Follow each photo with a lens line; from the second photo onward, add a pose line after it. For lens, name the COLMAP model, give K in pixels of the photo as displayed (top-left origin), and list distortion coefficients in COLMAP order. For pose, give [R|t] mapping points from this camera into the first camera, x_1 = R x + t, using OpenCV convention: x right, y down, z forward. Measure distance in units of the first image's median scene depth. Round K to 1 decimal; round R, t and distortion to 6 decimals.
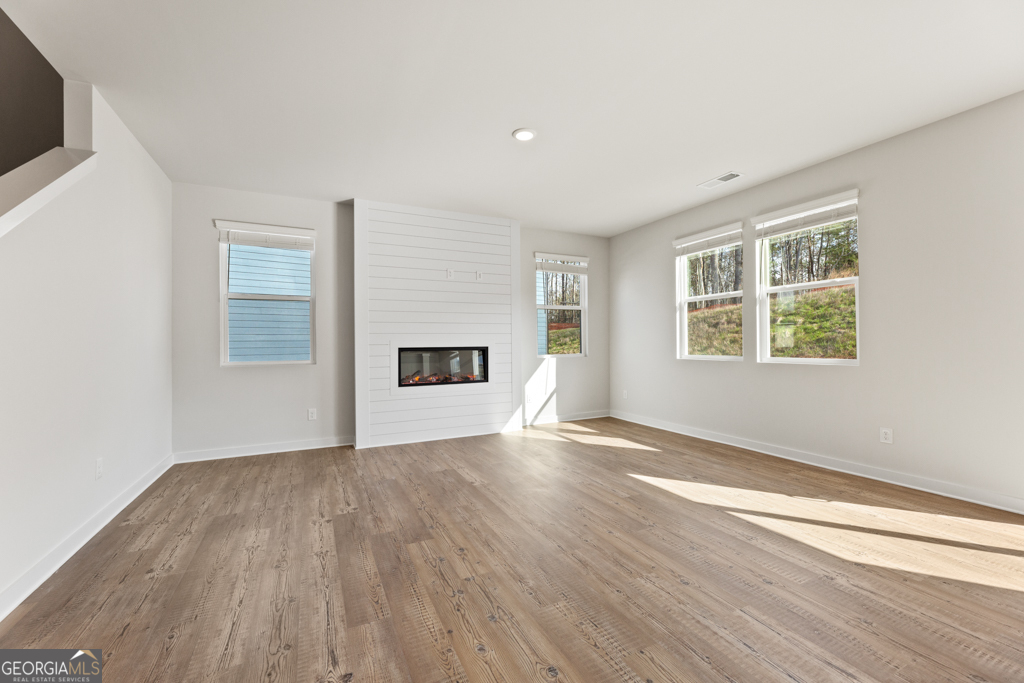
lens RADIAL K [[411.6, 0, 507.6], [0, 411.6, 342.7], [0, 0, 1]] dist [0.000700, -0.000414]
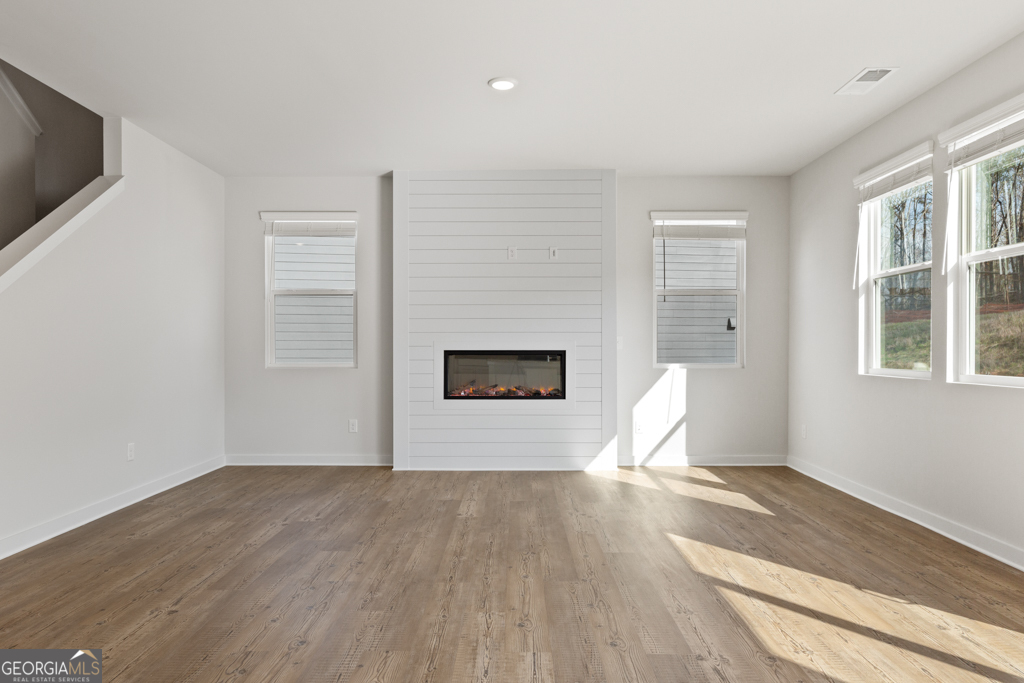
lens RADIAL K [[663.9, 0, 511.8], [0, 663.9, 357.4], [0, 0, 1]] dist [-0.000058, 0.000870]
pose [[0.898190, 0.016254, -0.439306, 0.500766], [-0.007458, 0.999736, 0.021740, -0.003909], [0.439543, -0.016250, 0.898074, -0.122657]]
